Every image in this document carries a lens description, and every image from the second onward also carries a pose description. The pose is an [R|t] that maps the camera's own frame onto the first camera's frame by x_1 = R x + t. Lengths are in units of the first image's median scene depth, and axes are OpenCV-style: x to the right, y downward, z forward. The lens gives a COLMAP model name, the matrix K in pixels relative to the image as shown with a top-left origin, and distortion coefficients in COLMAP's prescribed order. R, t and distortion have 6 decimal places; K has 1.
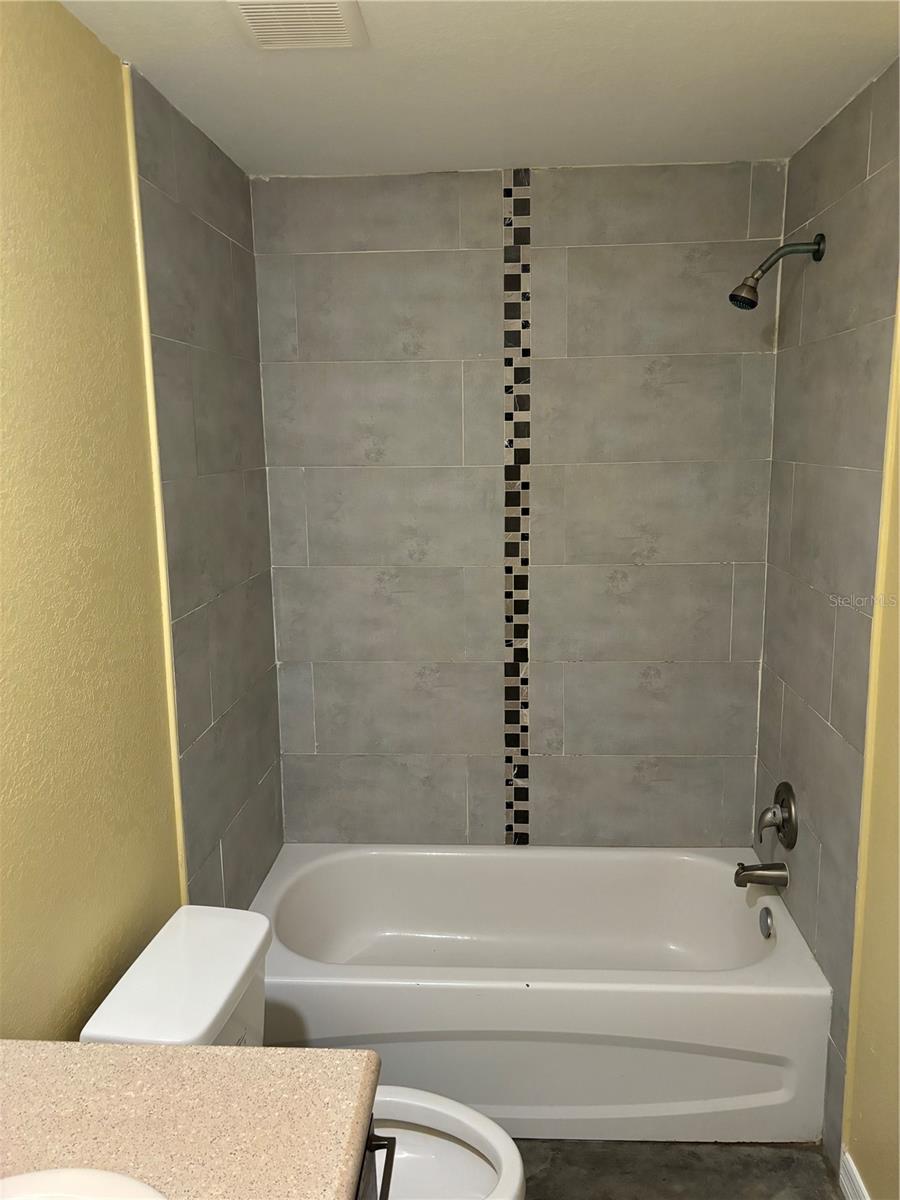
lens RADIAL K [[912.4, 0, 447.4], [0, 912.4, 592.1], [0, 0, 1]] dist [0.040344, -0.041008]
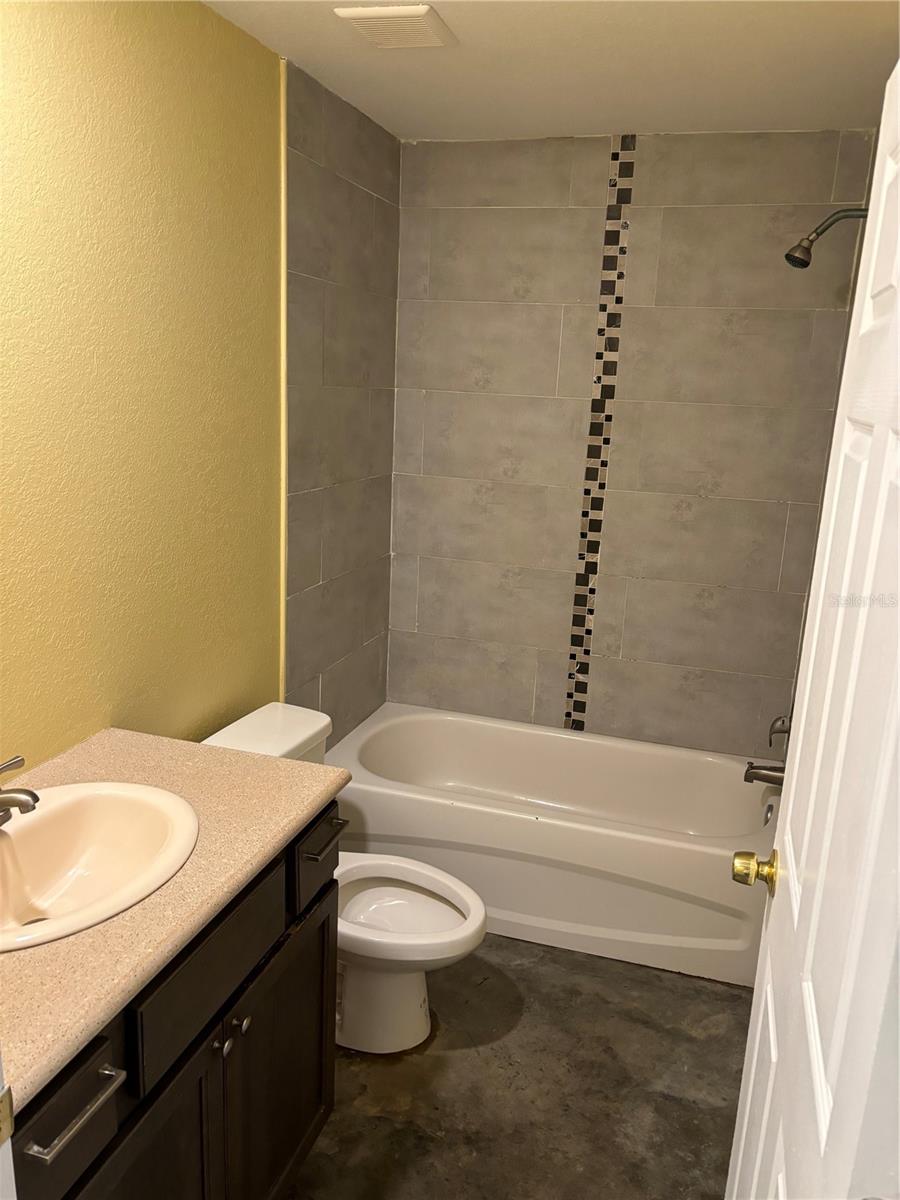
lens RADIAL K [[912.4, 0, 452.2], [0, 912.4, 606.4], [0, 0, 1]] dist [0.040344, -0.041008]
pose [[0.969602, 0.116450, -0.215203, 0.172700], [-0.102458, 0.991898, 0.075106, 0.051765], [0.222205, -0.050774, 0.973677, -0.177508]]
